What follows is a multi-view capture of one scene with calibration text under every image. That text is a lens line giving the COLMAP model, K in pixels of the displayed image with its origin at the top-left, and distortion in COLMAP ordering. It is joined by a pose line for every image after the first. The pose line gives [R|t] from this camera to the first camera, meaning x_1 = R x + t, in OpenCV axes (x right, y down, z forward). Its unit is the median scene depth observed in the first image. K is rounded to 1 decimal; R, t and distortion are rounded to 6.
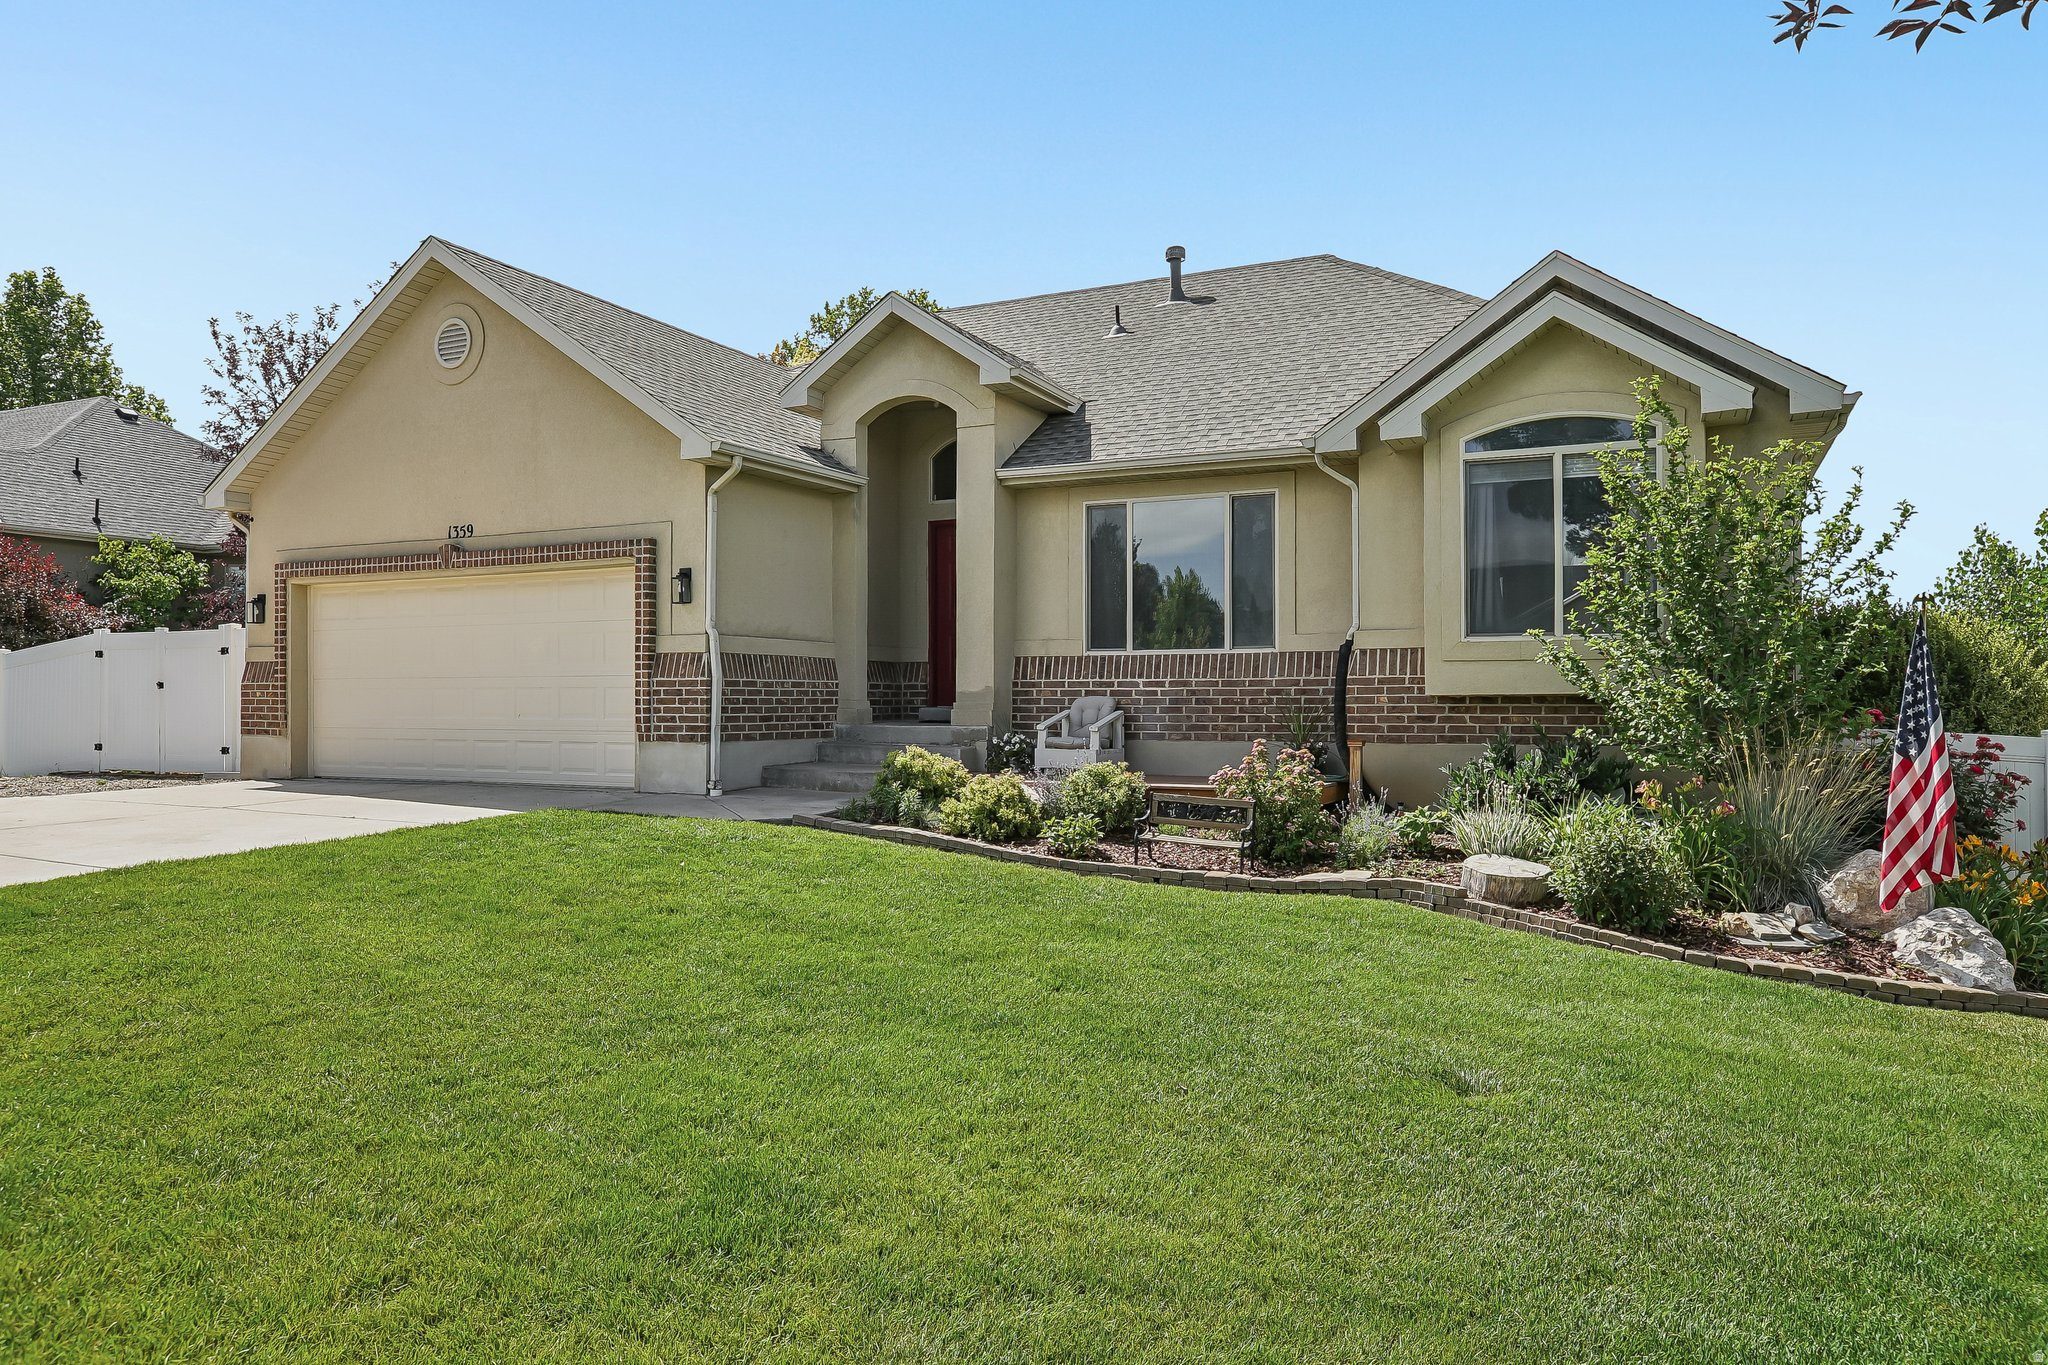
lens RADIAL K [[1409.1, 0, 1014.4], [0, 1409.1, 681.8], [0, 0, 1]] dist [-0.030076, -0.002485]
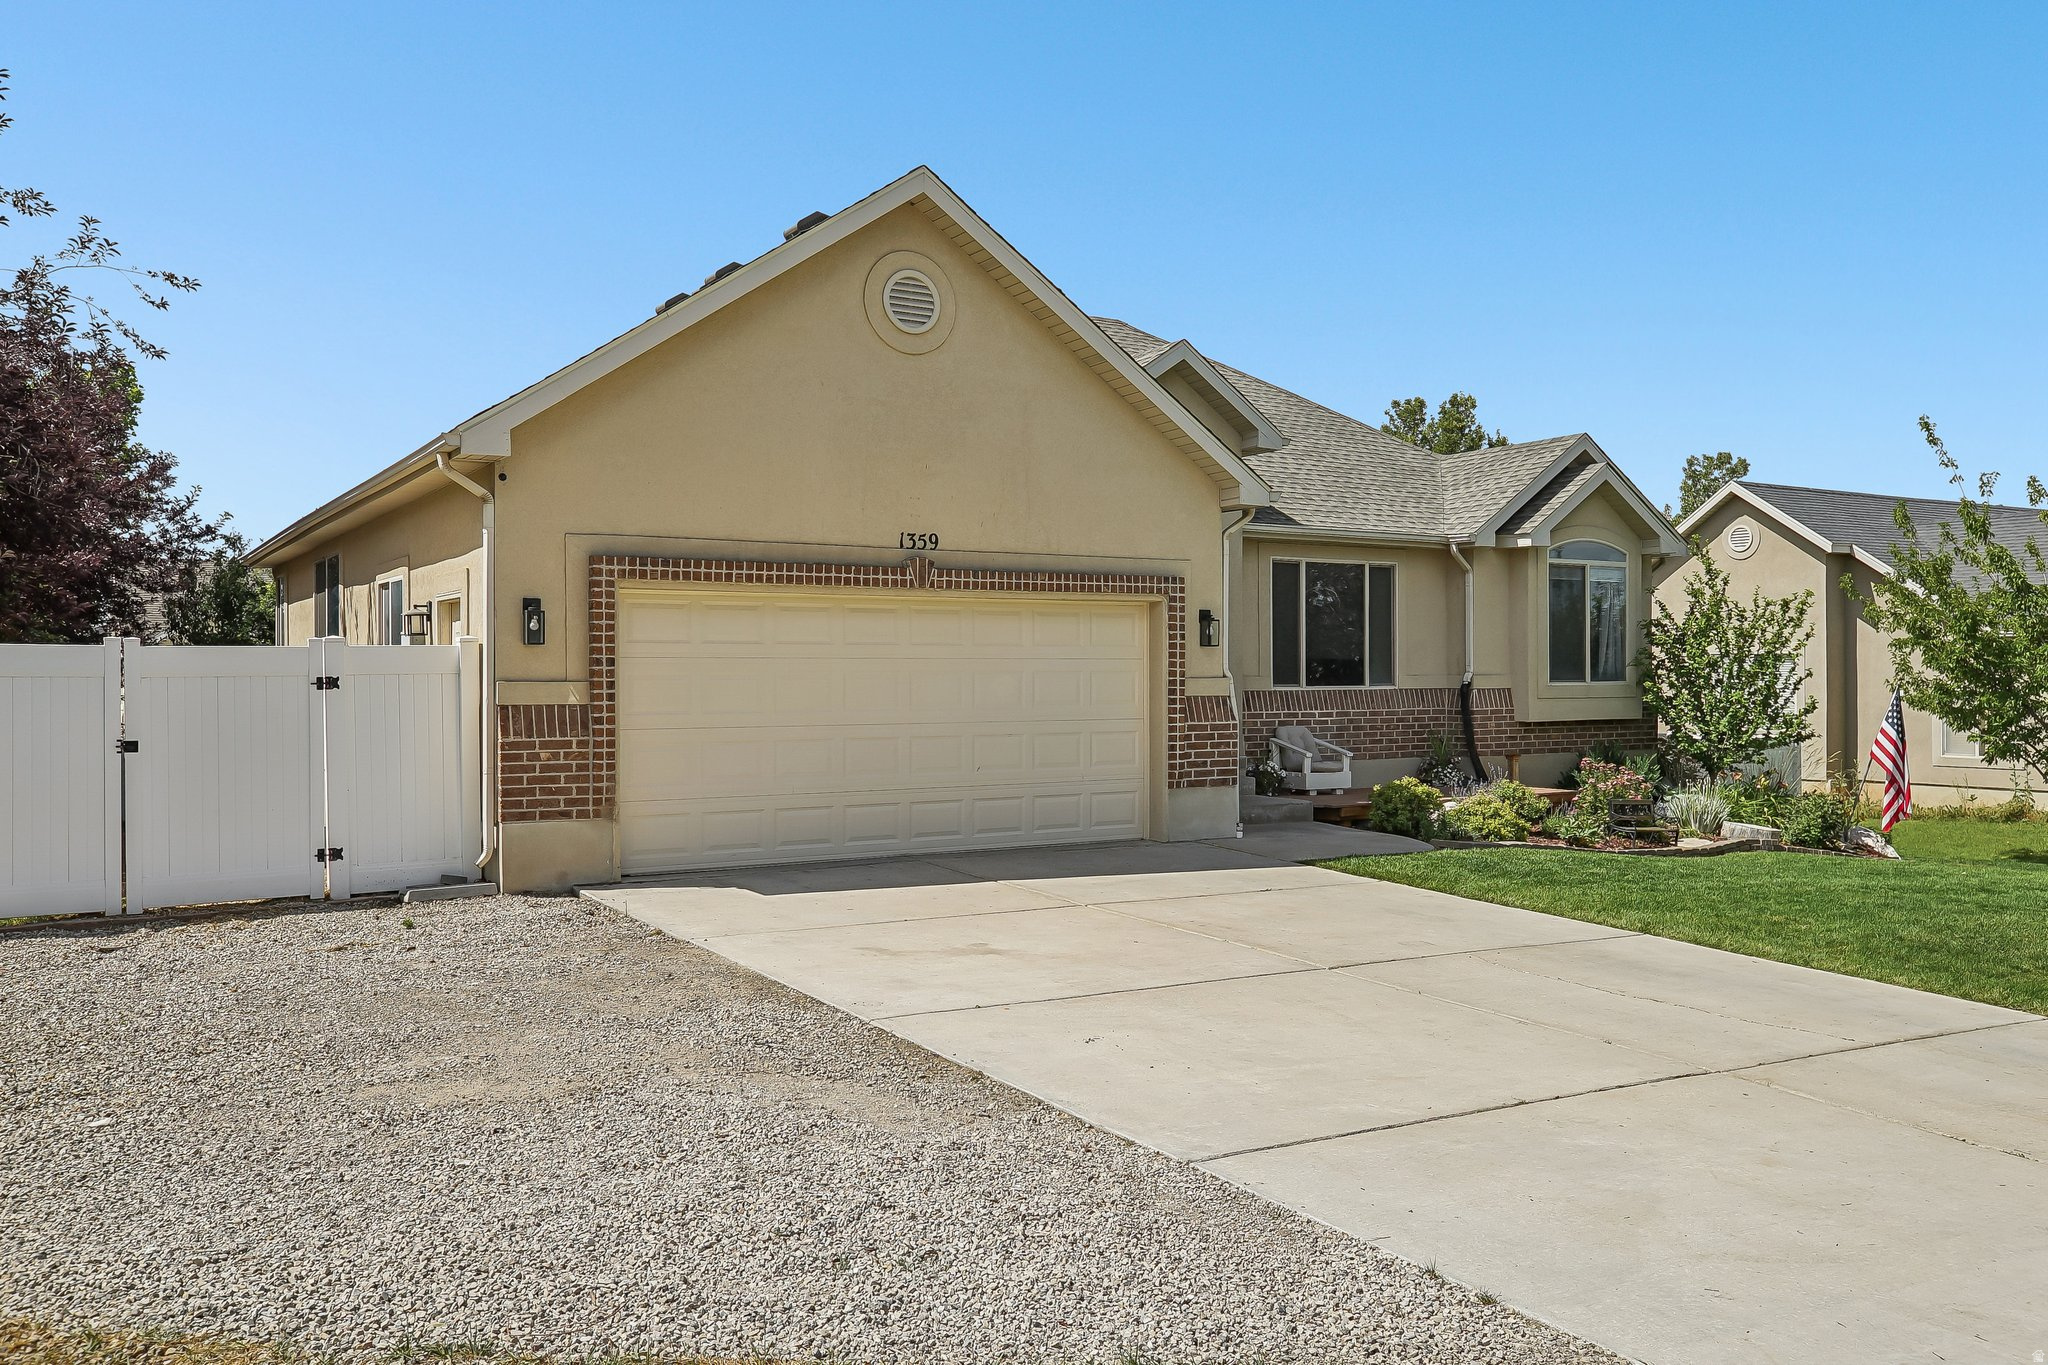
lens RADIAL K [[1605.7, 0, 1024.4], [0, 1605.7, 674.8], [0, 0, 1]] dist [-0.022501, 0.016827]
pose [[0.527949, -0.002456, 0.849273, -1.240777], [-0.009544, 0.999916, 0.008825, -0.043635], [-0.849222, -0.012765, 0.527881, 0.509054]]
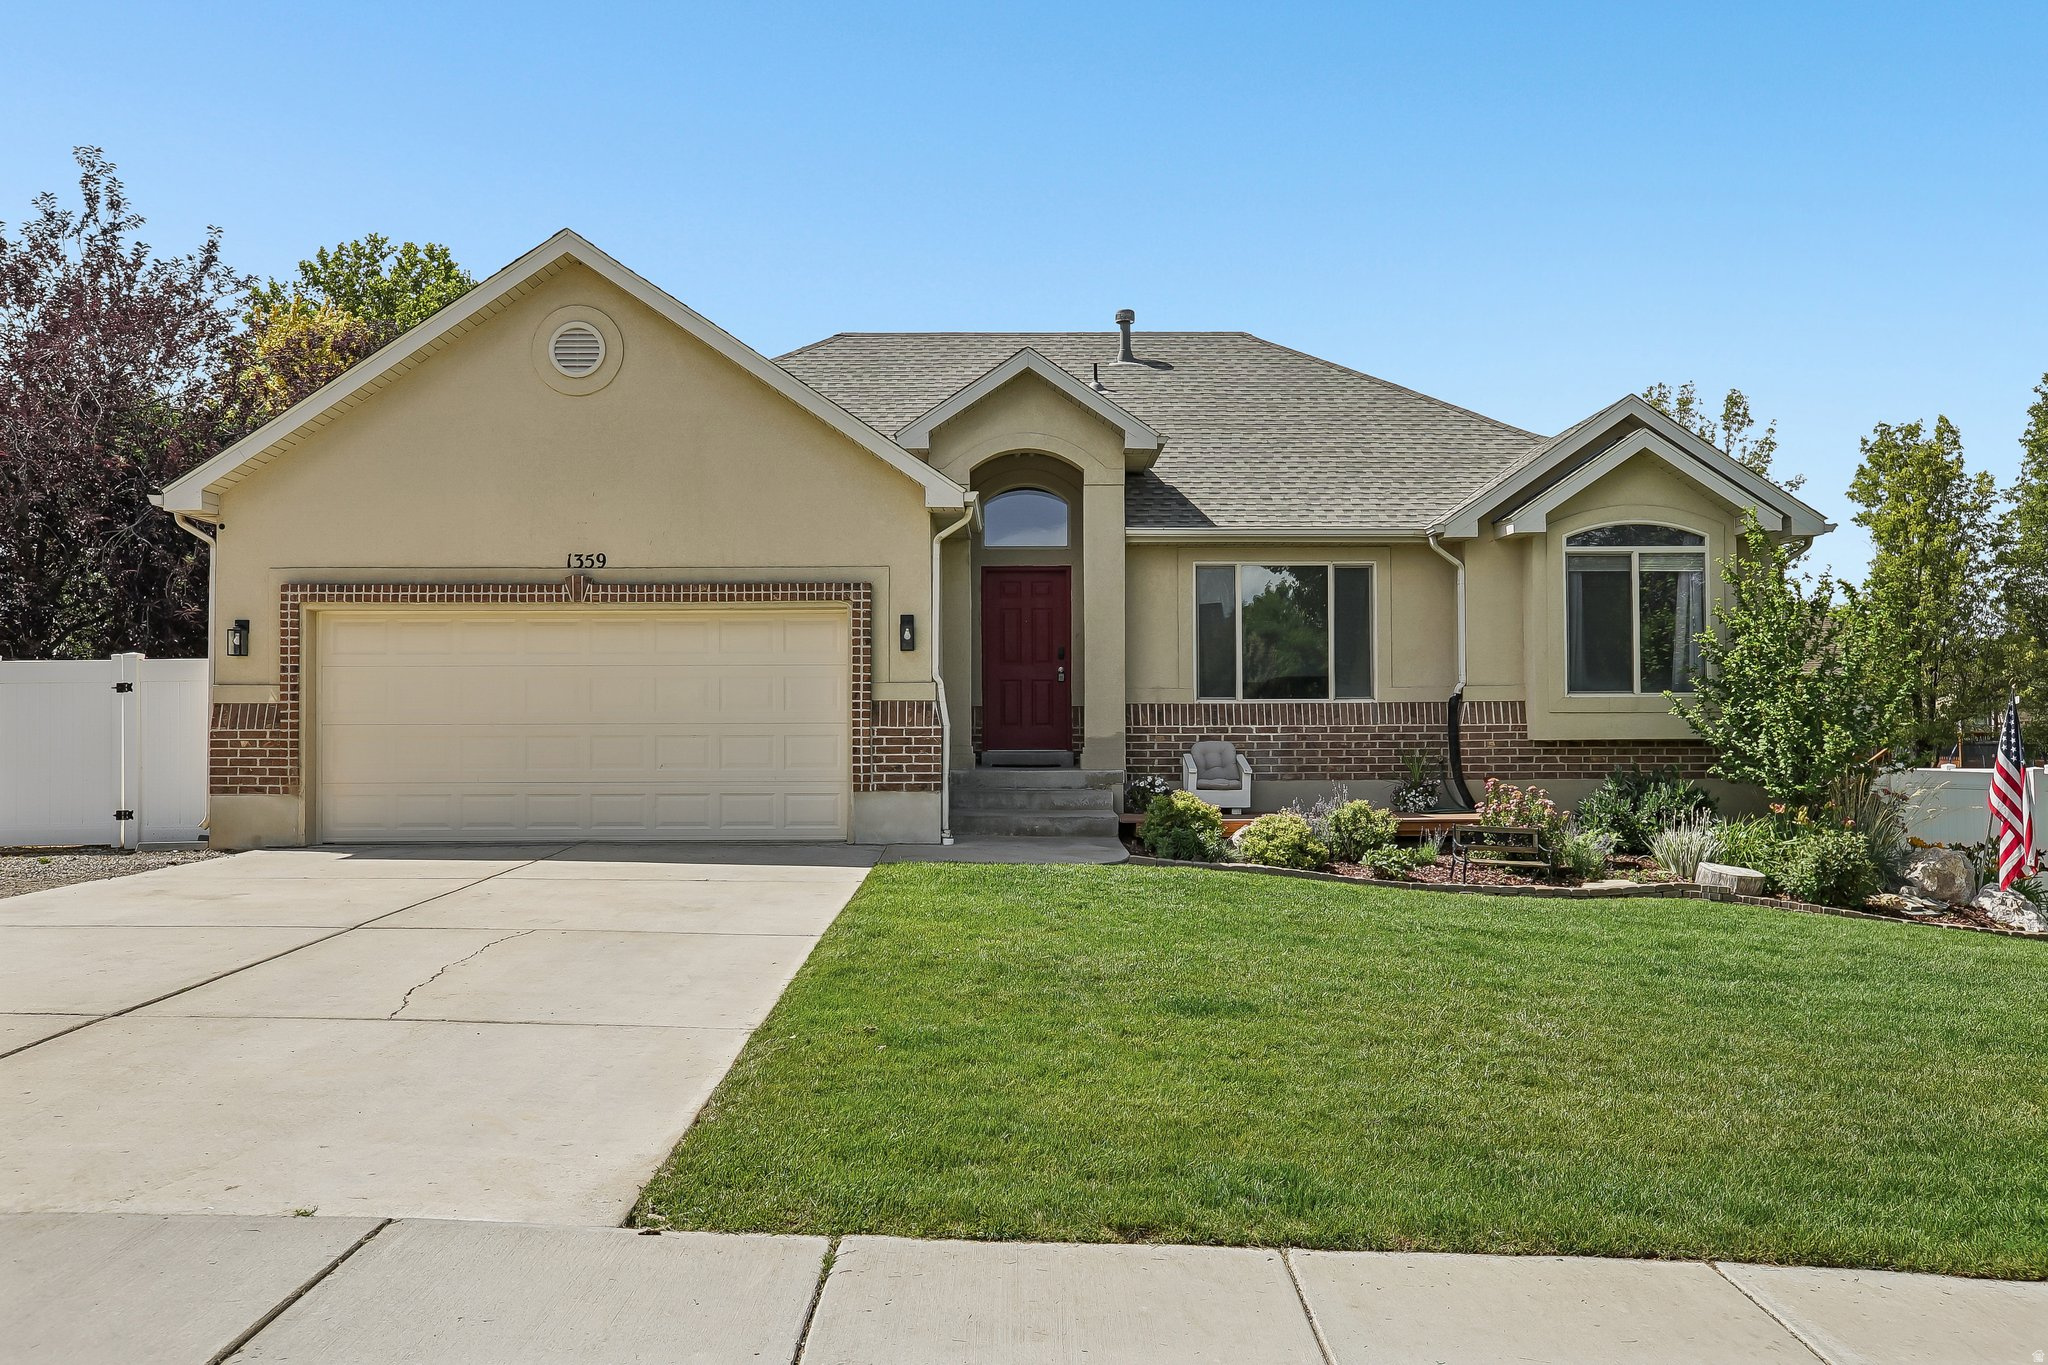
lens RADIAL K [[1605.7, 0, 1035.4], [0, 1605.7, 688.1], [0, 0, 1]] dist [-0.022501, 0.016827]
pose [[0.887277, 0.008522, 0.461159, -0.666507], [-0.002915, 0.999913, -0.012869, -0.015098], [-0.461228, 0.010074, 0.887224, -0.040660]]
